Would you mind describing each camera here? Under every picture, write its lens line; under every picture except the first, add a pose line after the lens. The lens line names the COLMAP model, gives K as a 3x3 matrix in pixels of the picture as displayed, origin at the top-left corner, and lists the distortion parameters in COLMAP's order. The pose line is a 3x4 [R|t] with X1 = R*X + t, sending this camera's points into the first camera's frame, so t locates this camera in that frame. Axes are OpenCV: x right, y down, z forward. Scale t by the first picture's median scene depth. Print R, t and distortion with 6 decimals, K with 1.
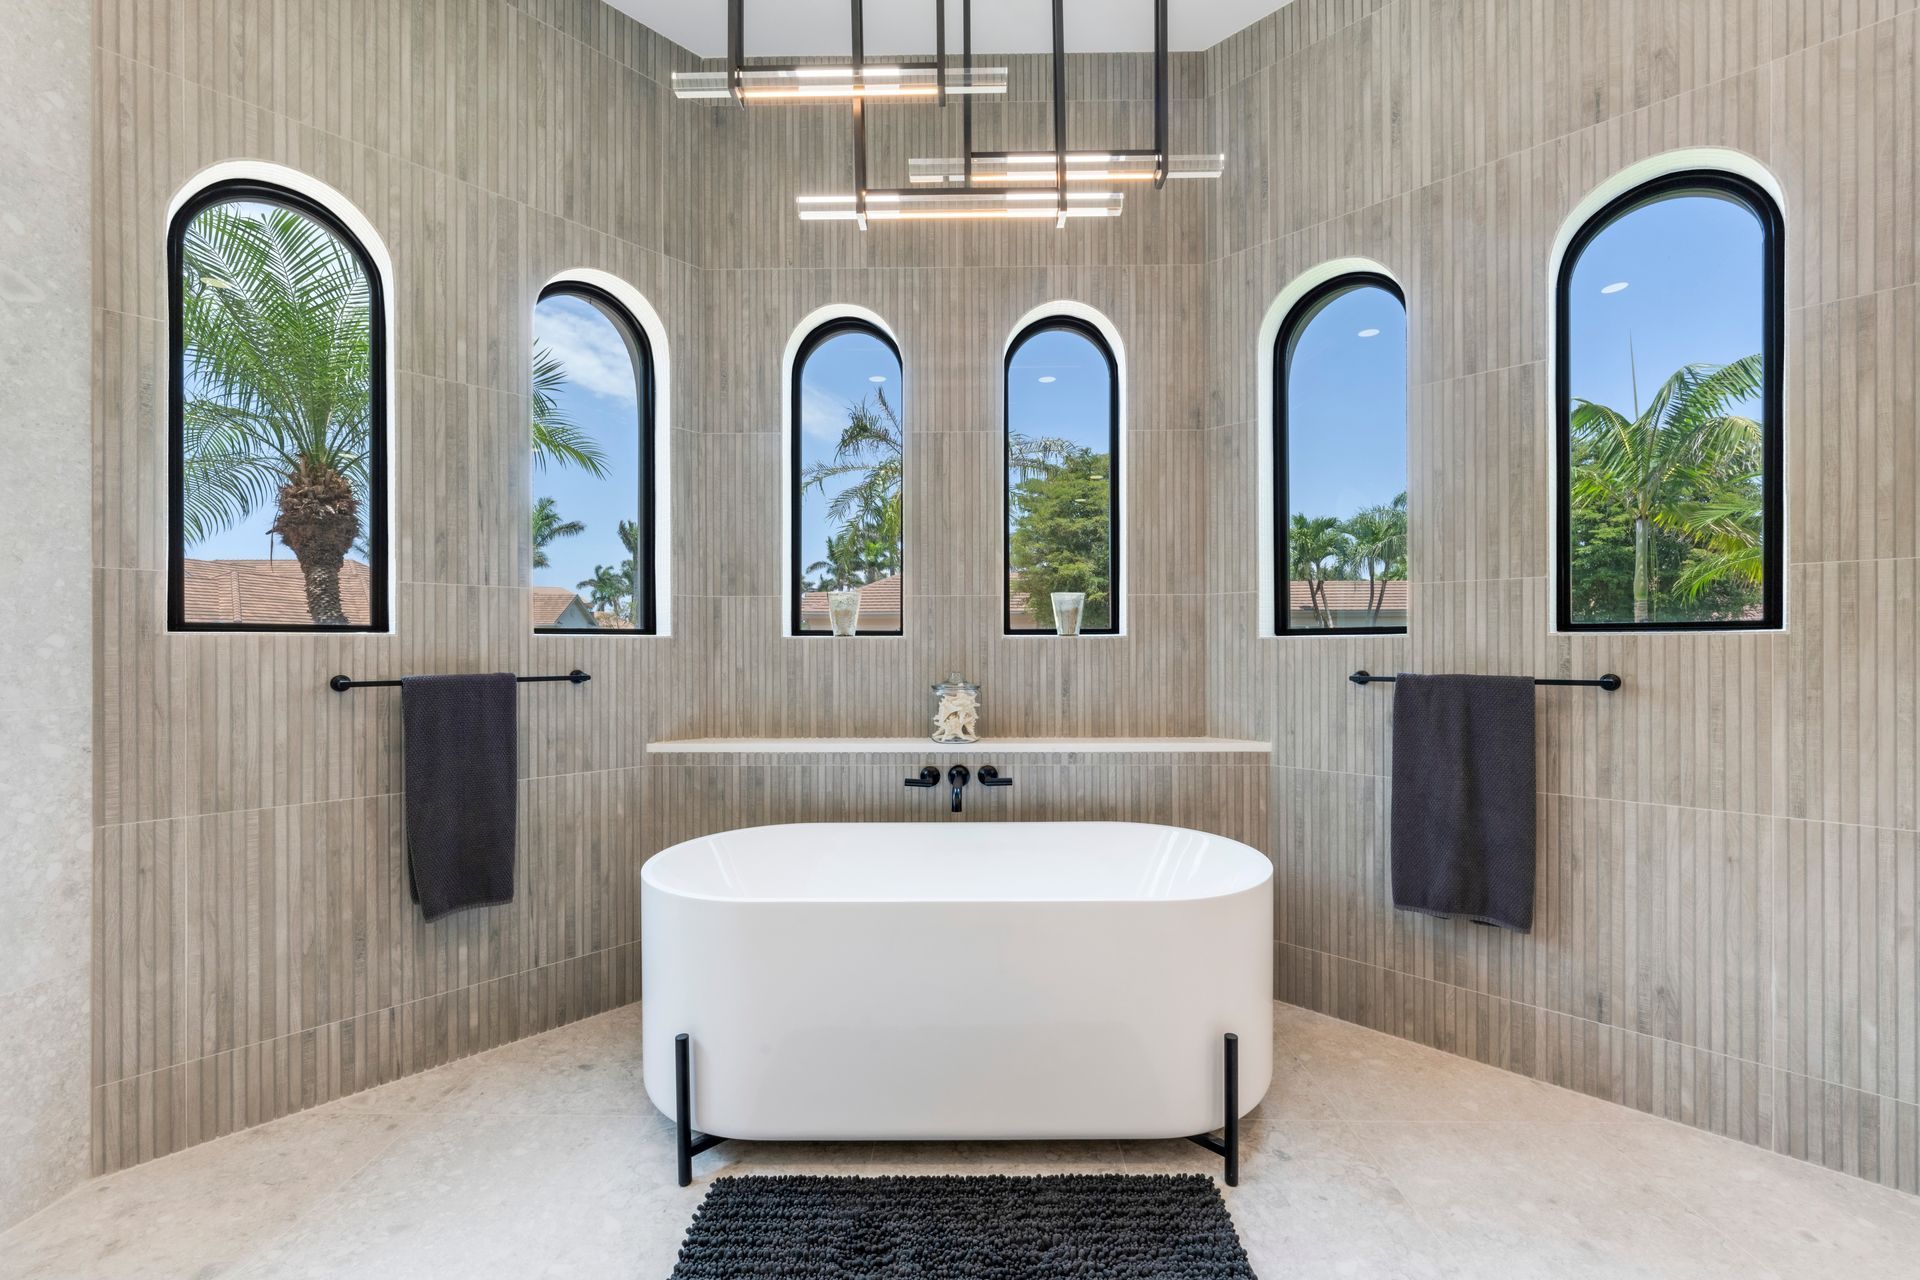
lens RADIAL K [[778.8, 0, 956.6], [0, 778.8, 648.7], [0, 0, 1]] dist [-0.000617, -0.000015]
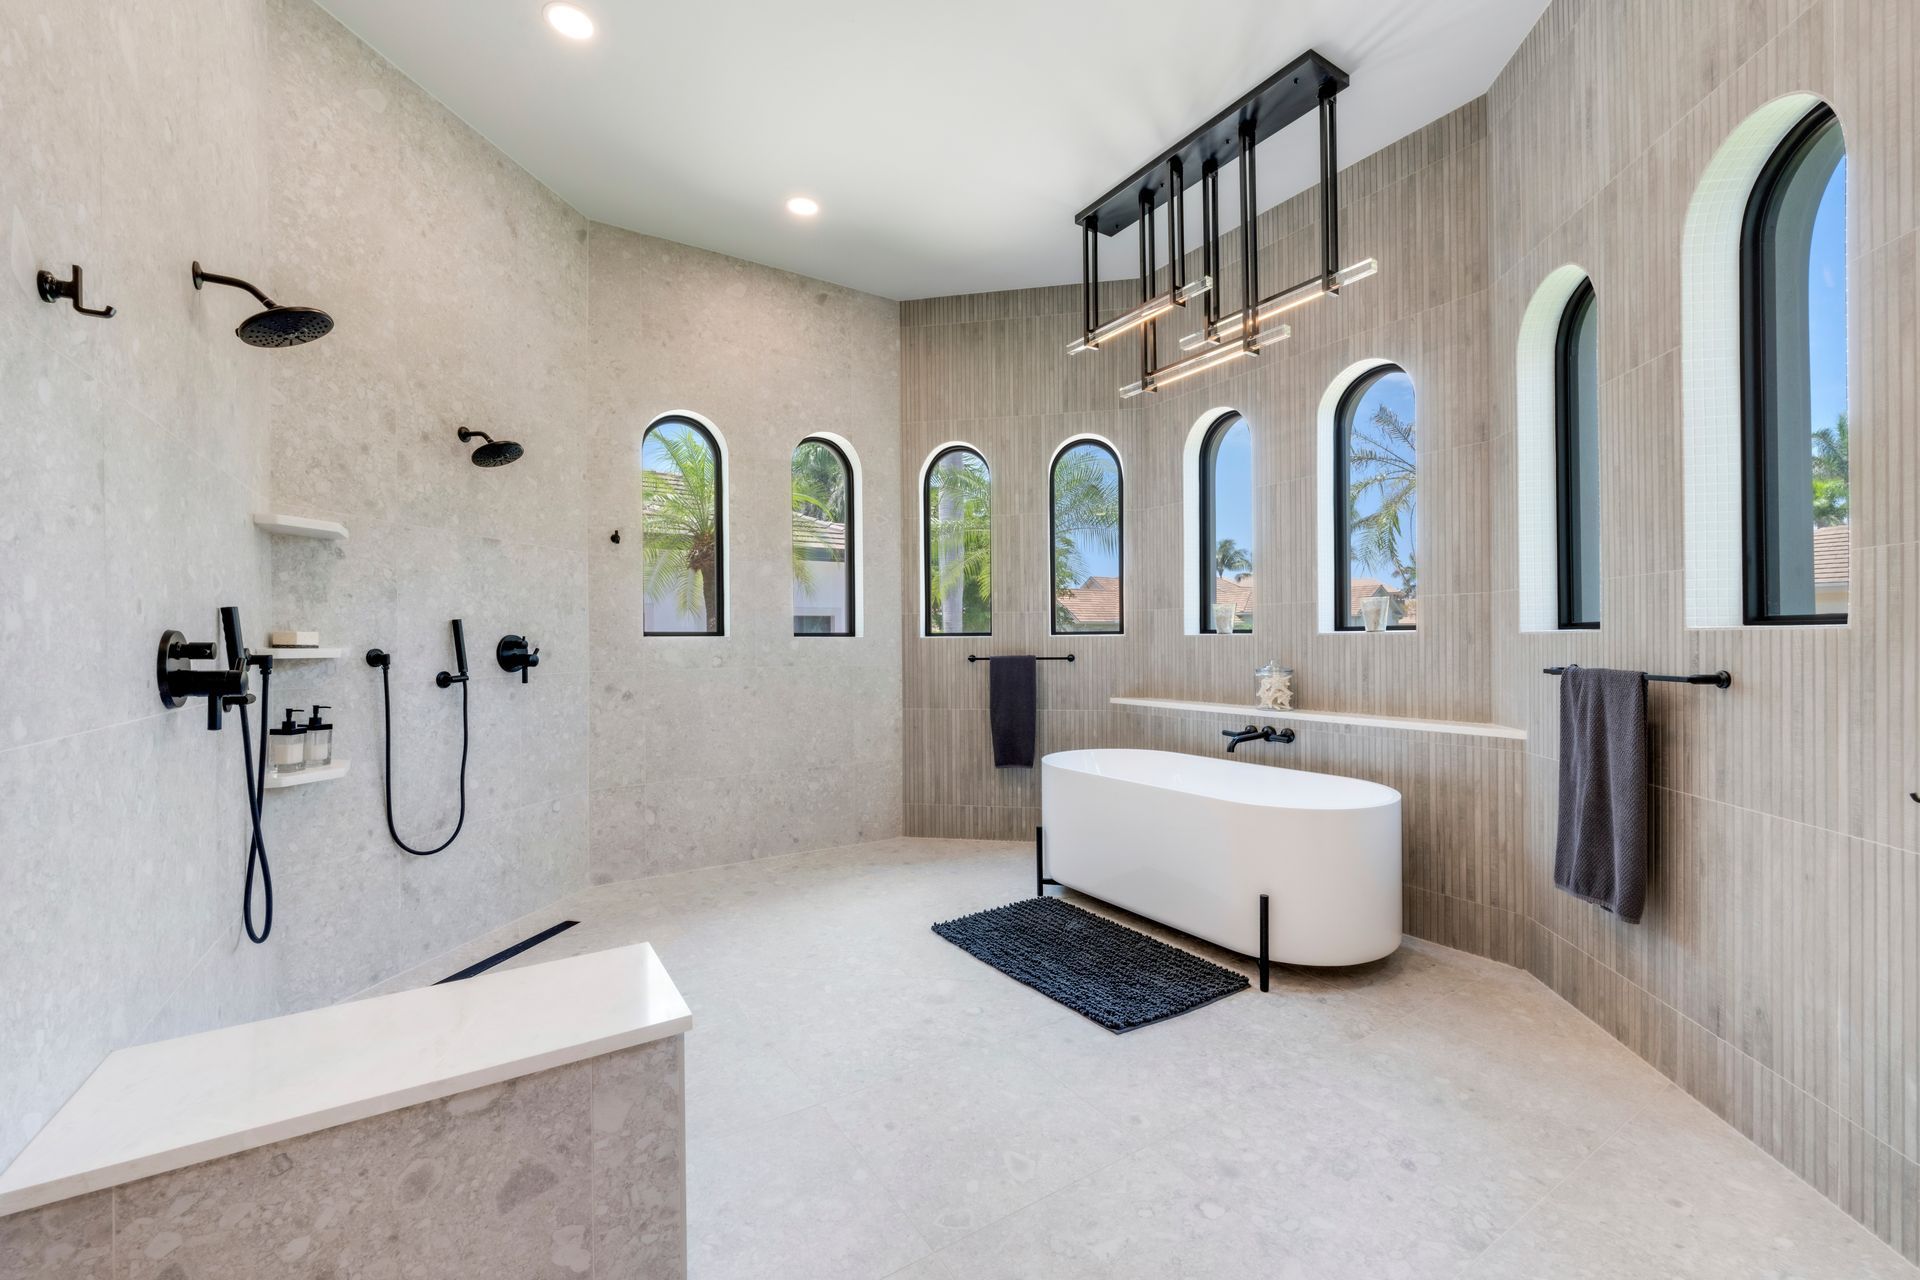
lens RADIAL K [[778.8, 0, 956.6], [0, 778.8, 648.7], [0, 0, 1]] dist [-0.000617, -0.000015]
pose [[0.548738, 0.006375, -0.835970, 1.035052], [0.004973, 0.999928, 0.010889, -0.008749], [0.835980, -0.010132, 0.548667, -0.277629]]
